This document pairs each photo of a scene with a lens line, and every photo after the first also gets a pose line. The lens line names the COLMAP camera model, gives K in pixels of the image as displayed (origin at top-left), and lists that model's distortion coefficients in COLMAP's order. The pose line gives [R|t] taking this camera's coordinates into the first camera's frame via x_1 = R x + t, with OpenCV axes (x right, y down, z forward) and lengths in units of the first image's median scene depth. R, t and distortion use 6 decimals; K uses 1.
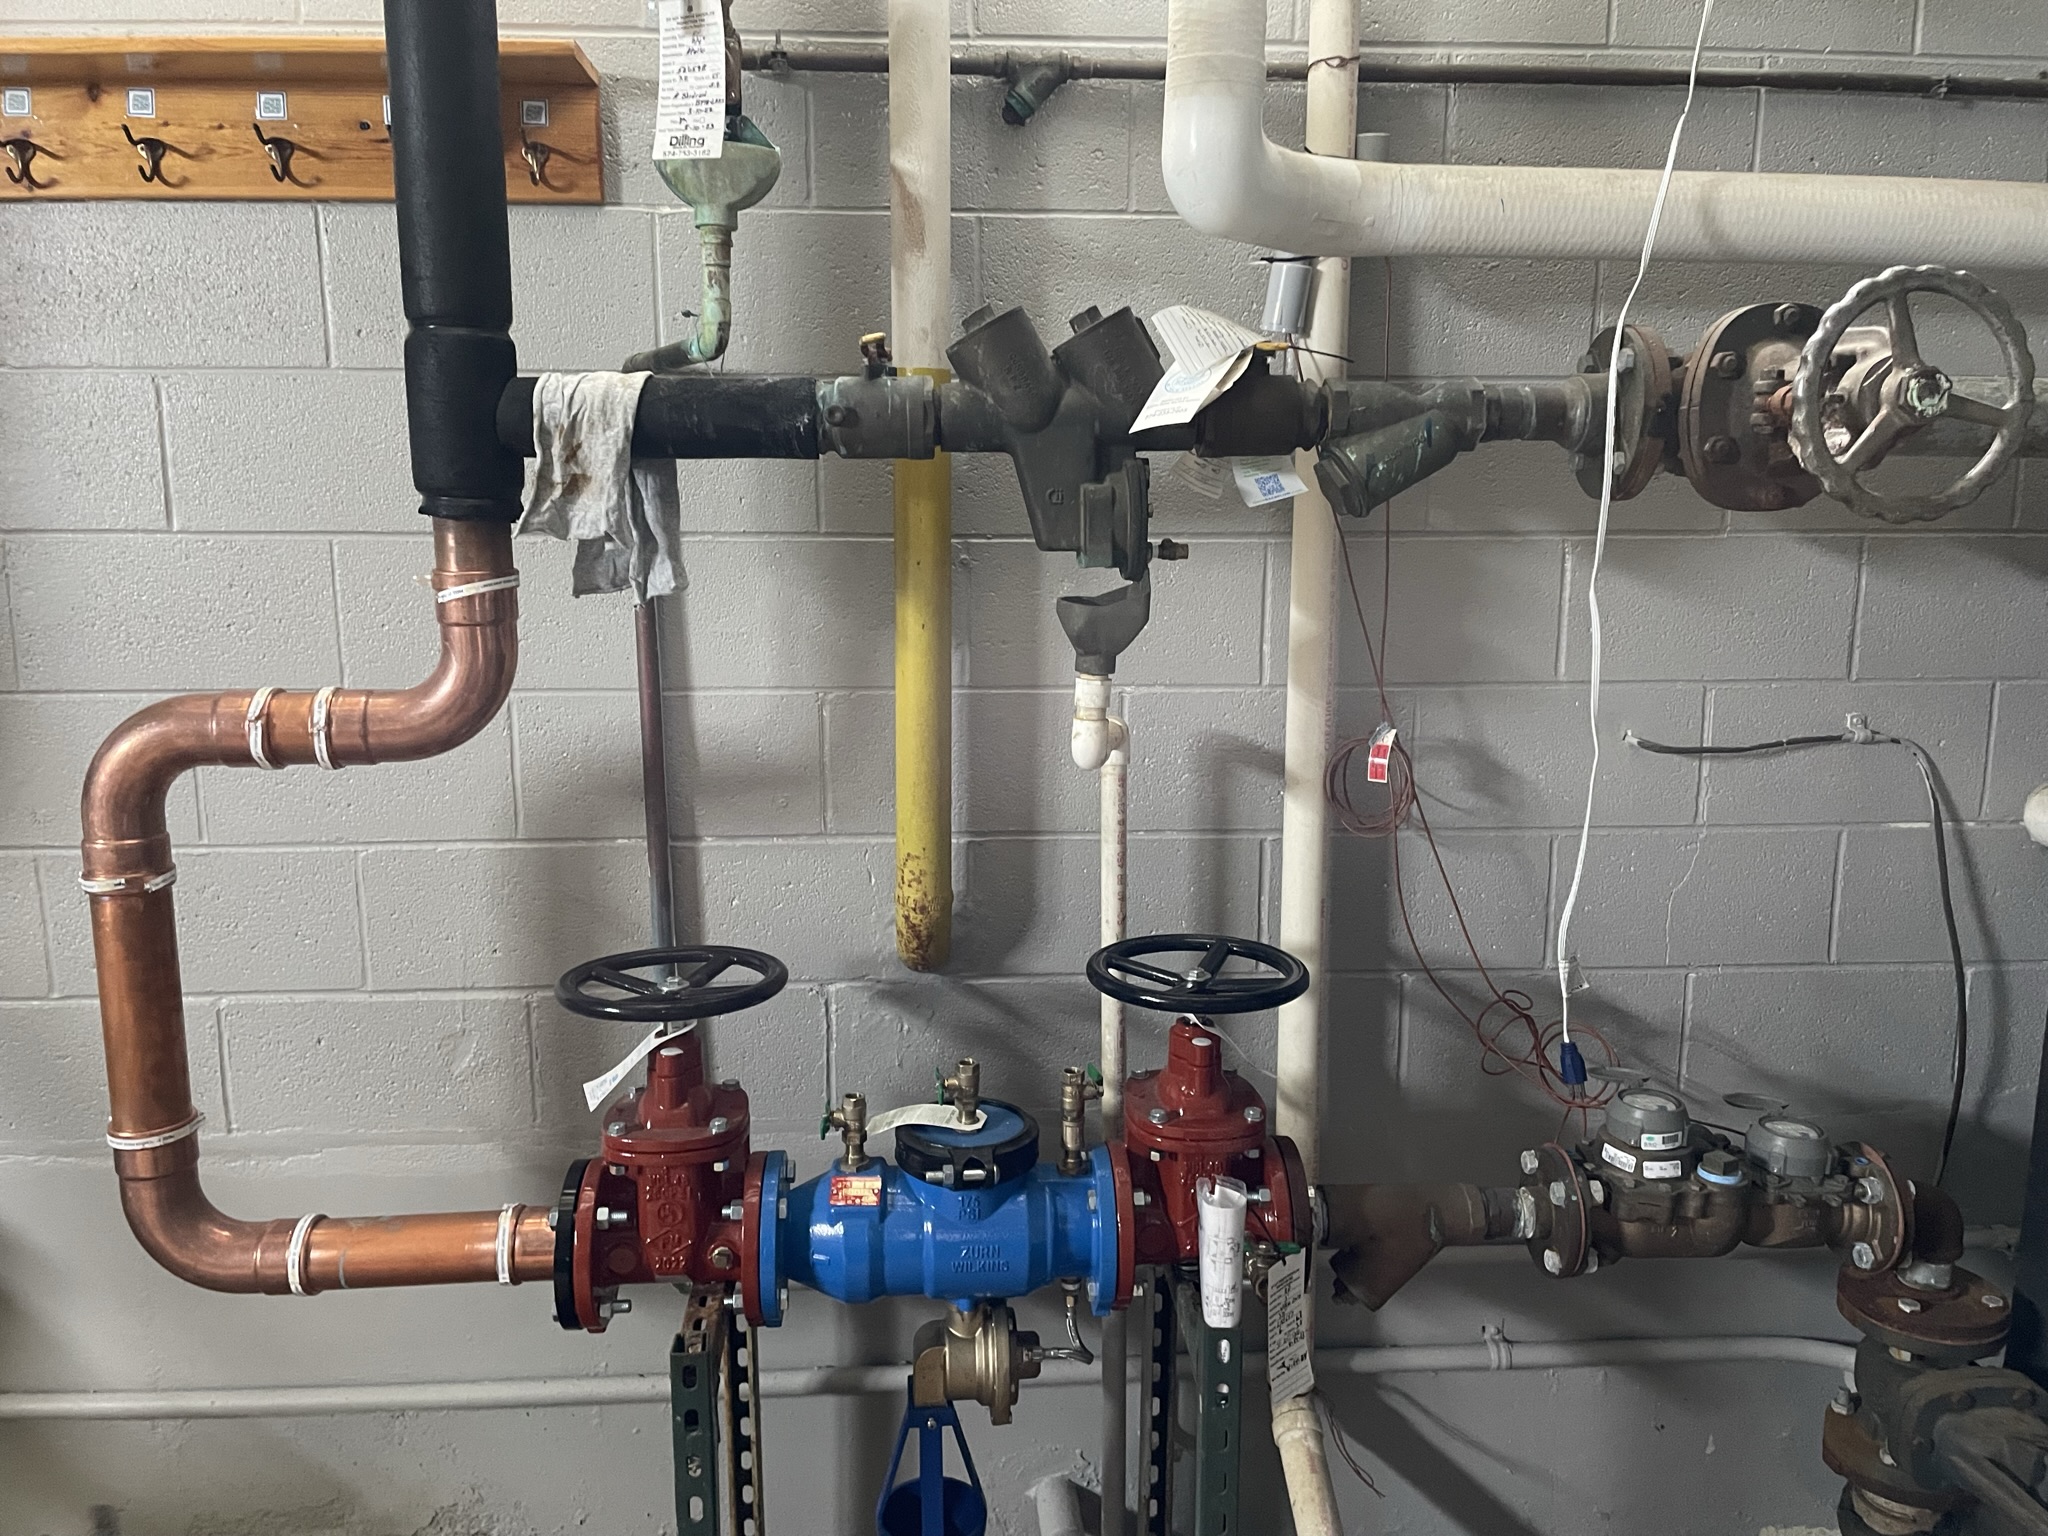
lens RADIAL K [[1561.6, 0, 1035.1], [0, 1561.6, 737.4], [0, 0, 1]] dist [0.061256, -0.097643]
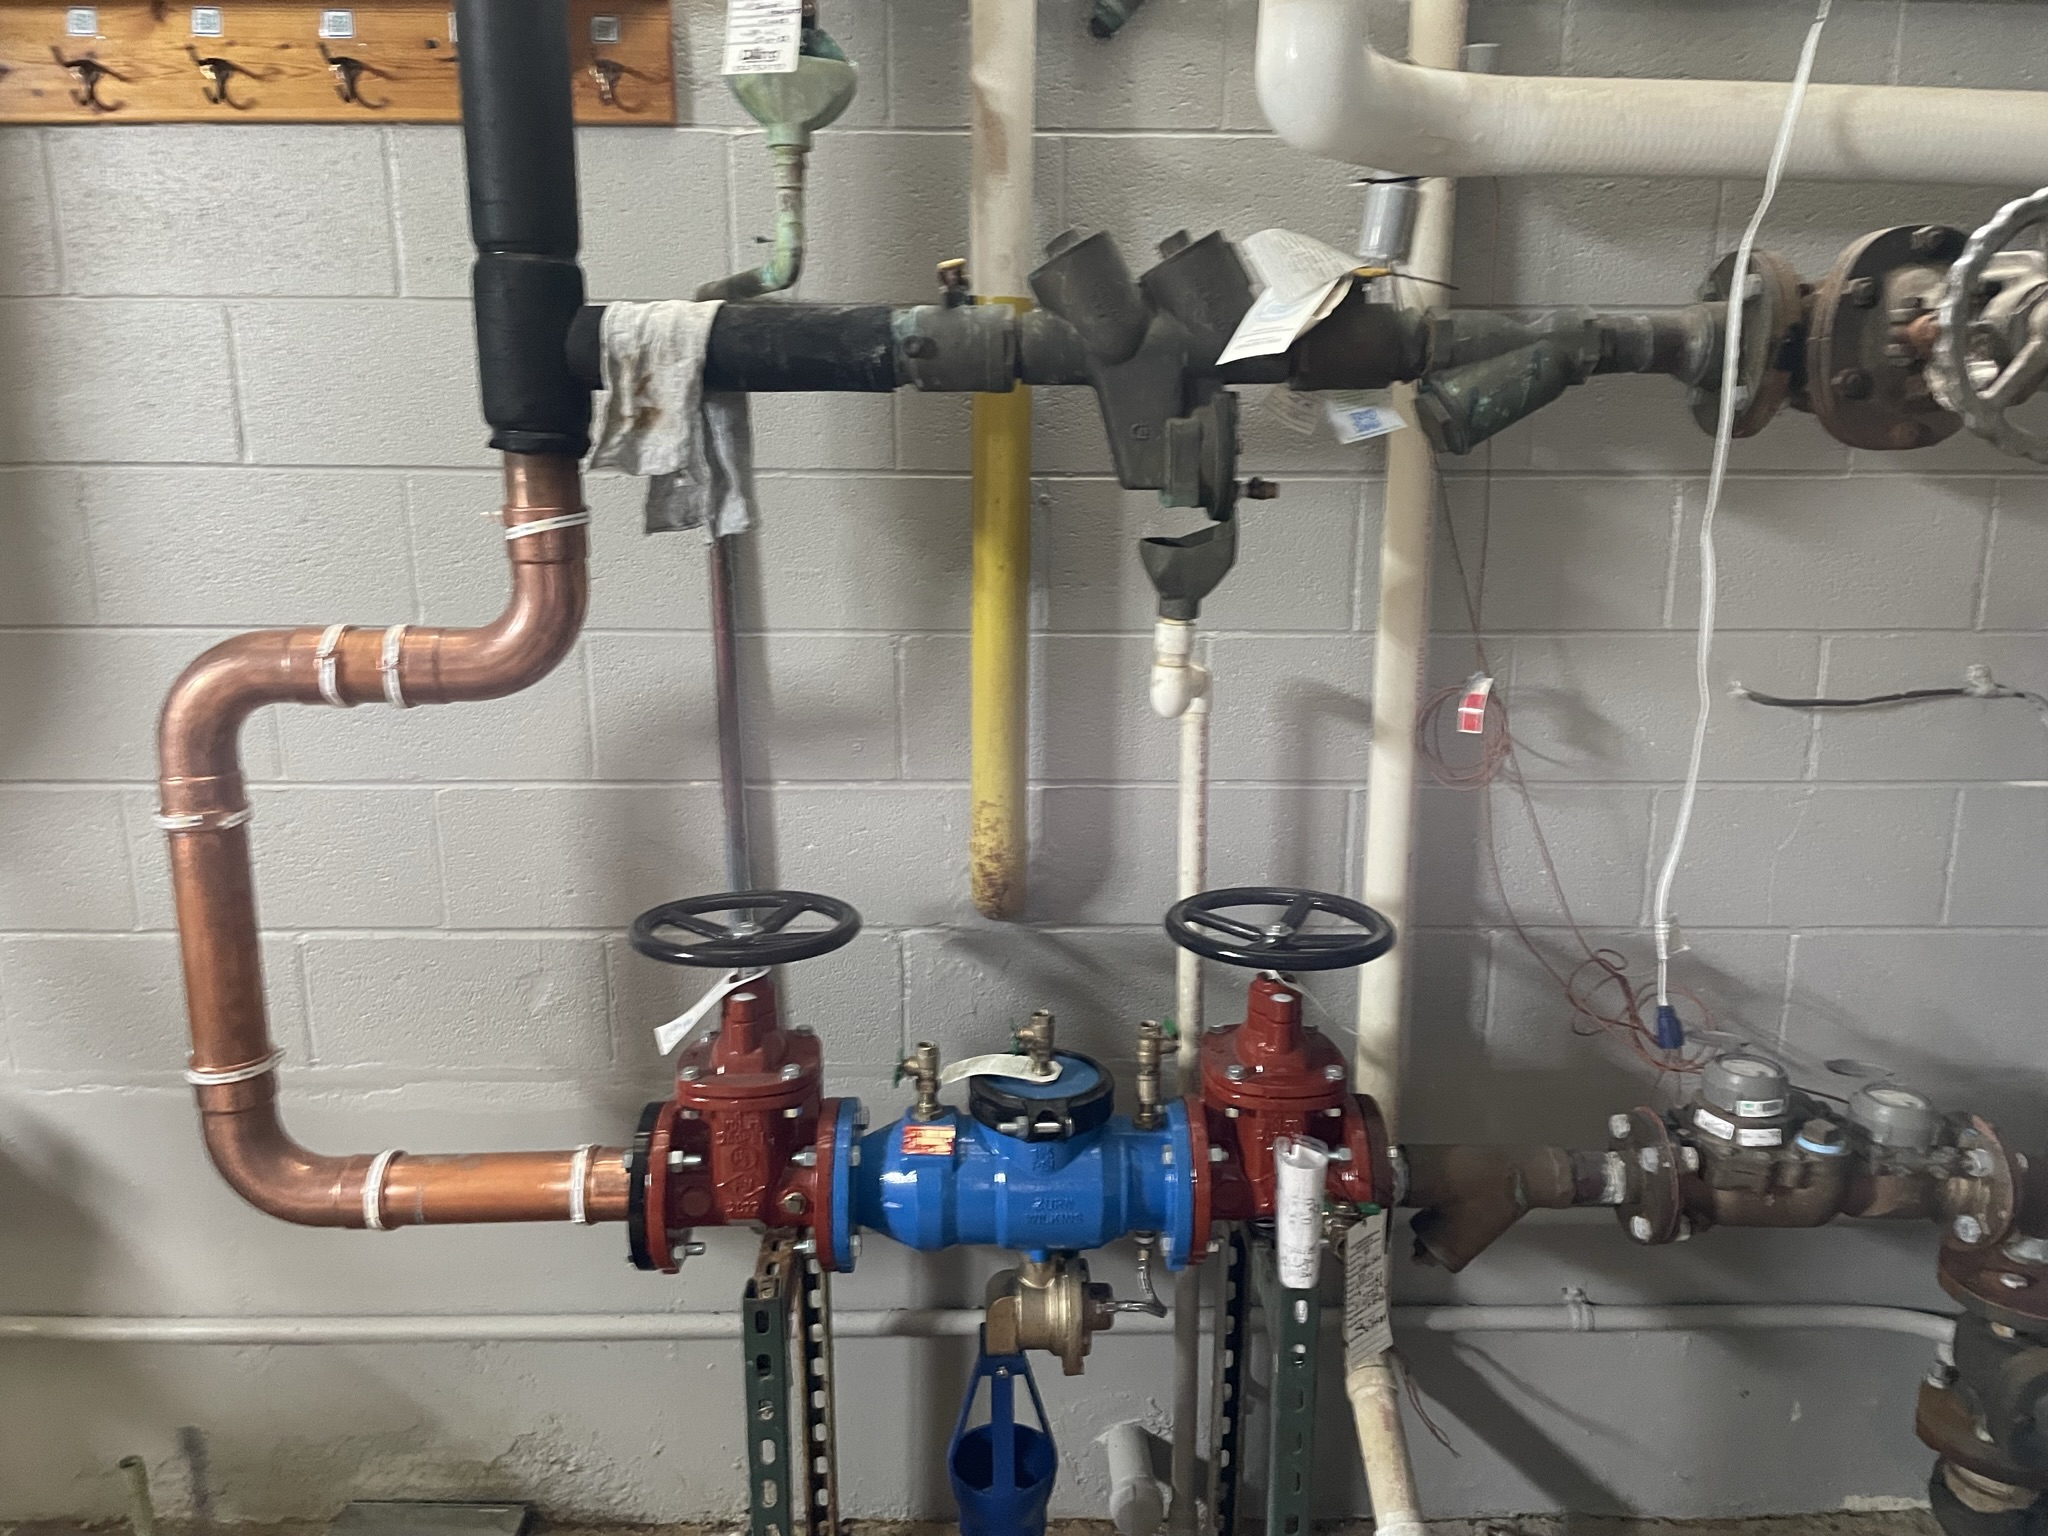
lens RADIAL K [[1561.6, 0, 1040.8], [0, 1561.6, 762.5], [0, 0, 1]] dist [0.061256, -0.097643]
pose [[0.998891, 0.012717, -0.045333, -0.001413], [-0.010274, 0.998503, 0.053719, -0.002587], [0.045948, -0.053194, 0.997527, 0.027382]]
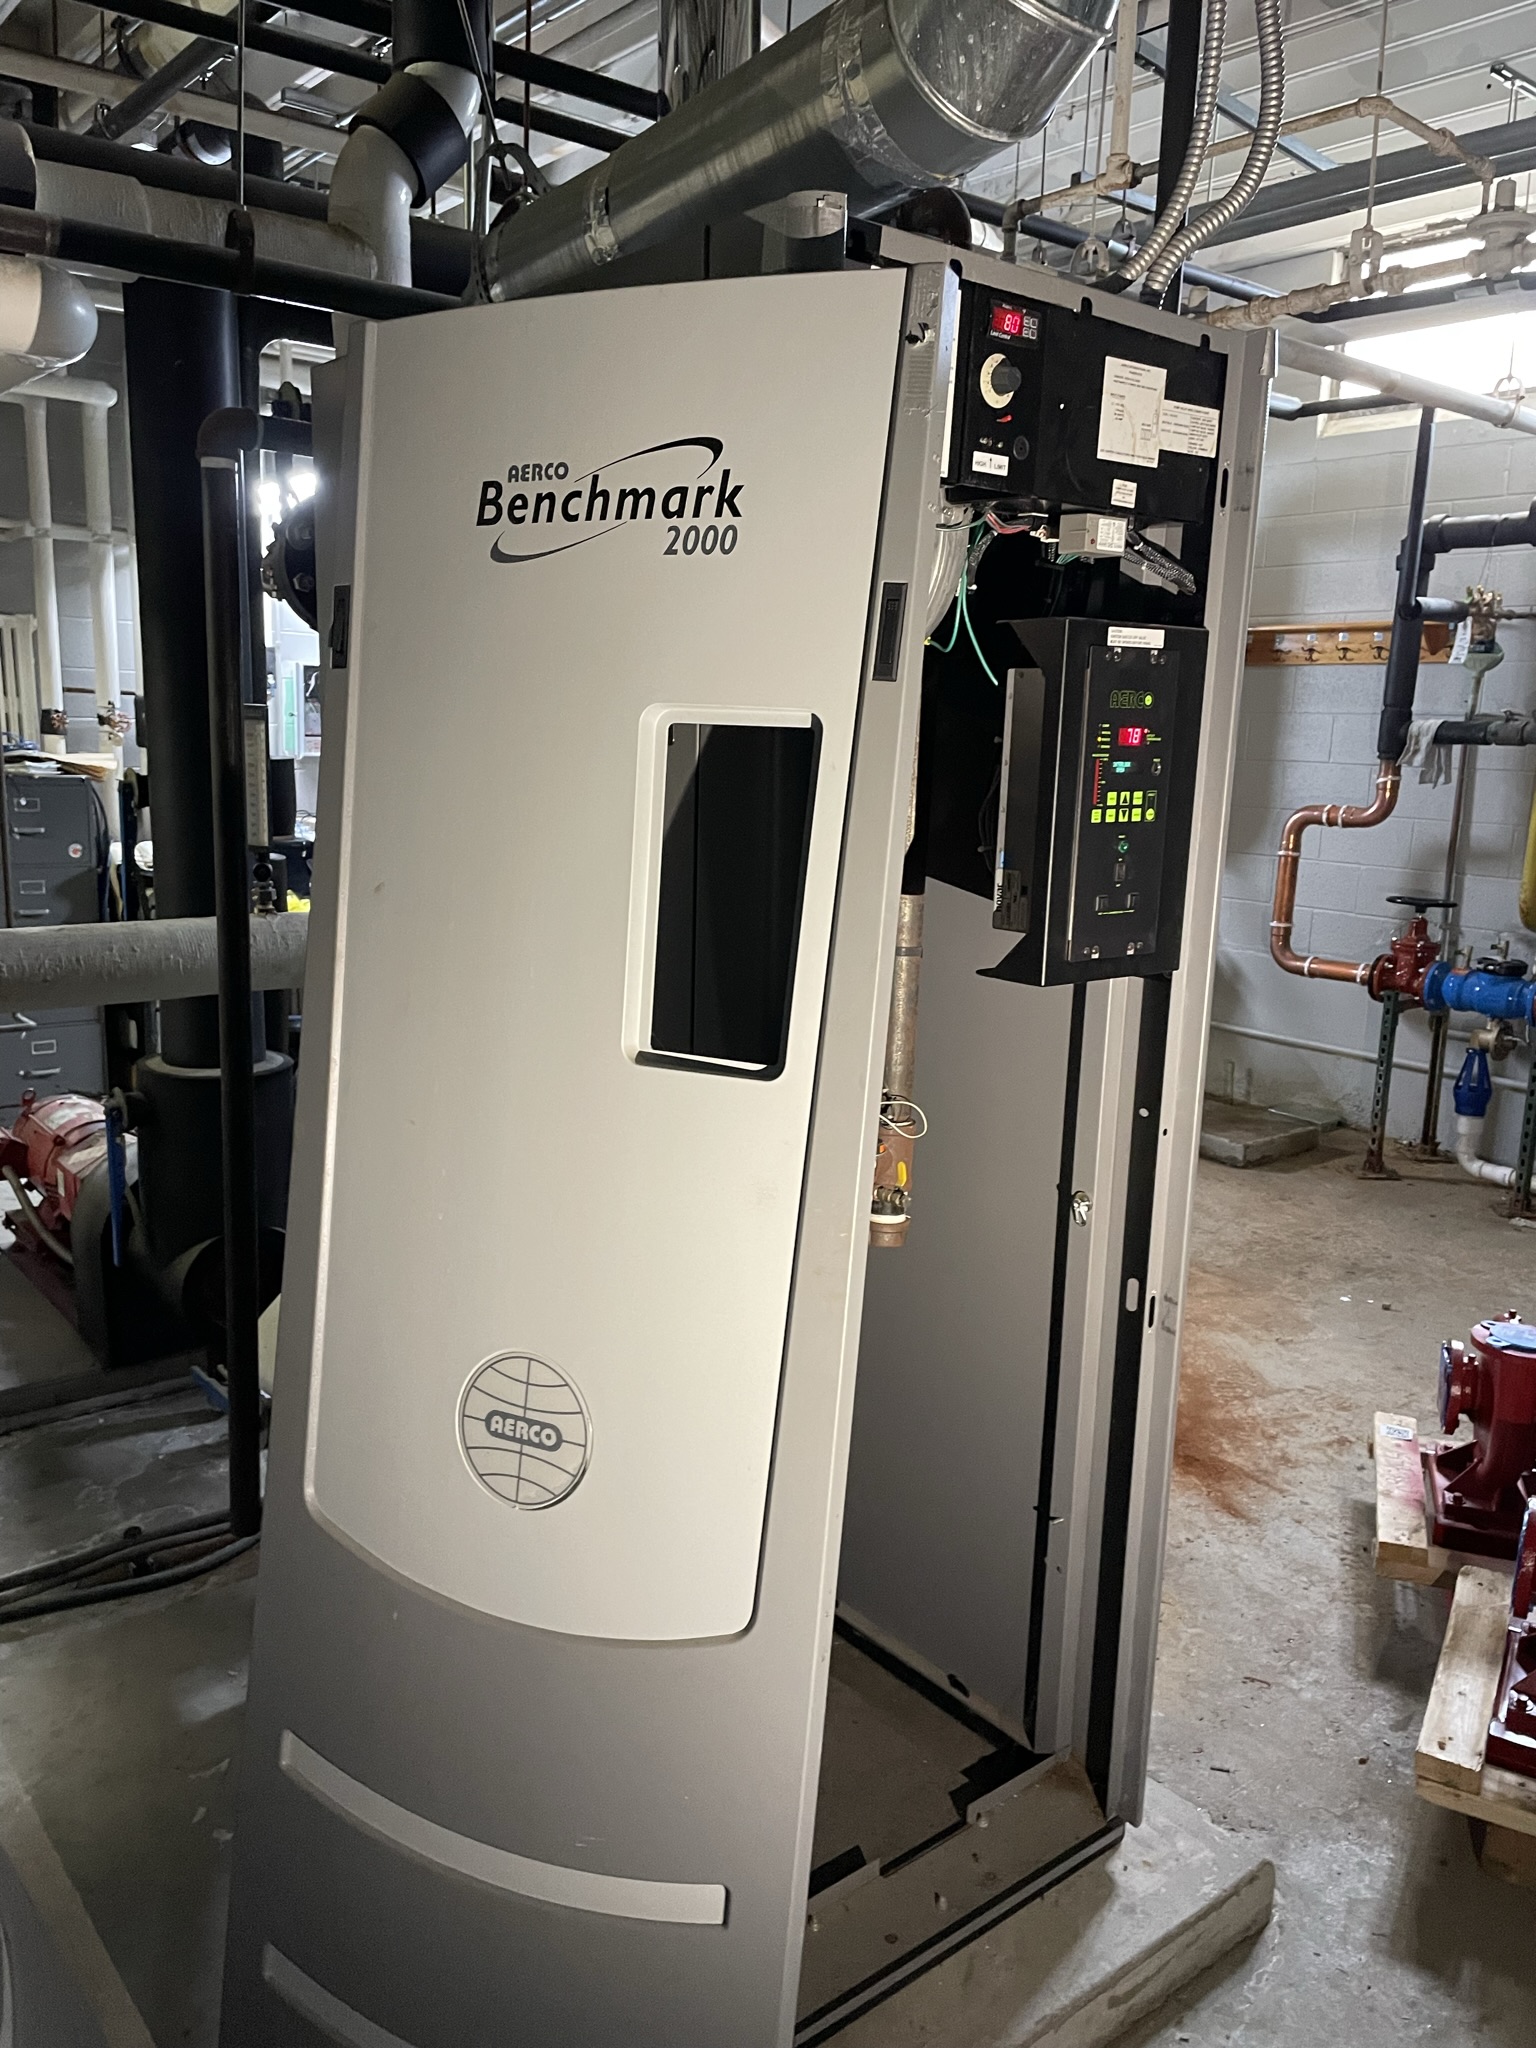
lens RADIAL K [[1561.6, 0, 758.9], [0, 1561.6, 1027.2], [0, 0, 1]] dist [0.061256, -0.097643]
pose [[0.564677, 0.178308, -0.805820, 1.679269], [-0.175365, 0.980009, 0.093964, 0.342587], [0.806466, 0.088254, 0.584657, -2.022931]]
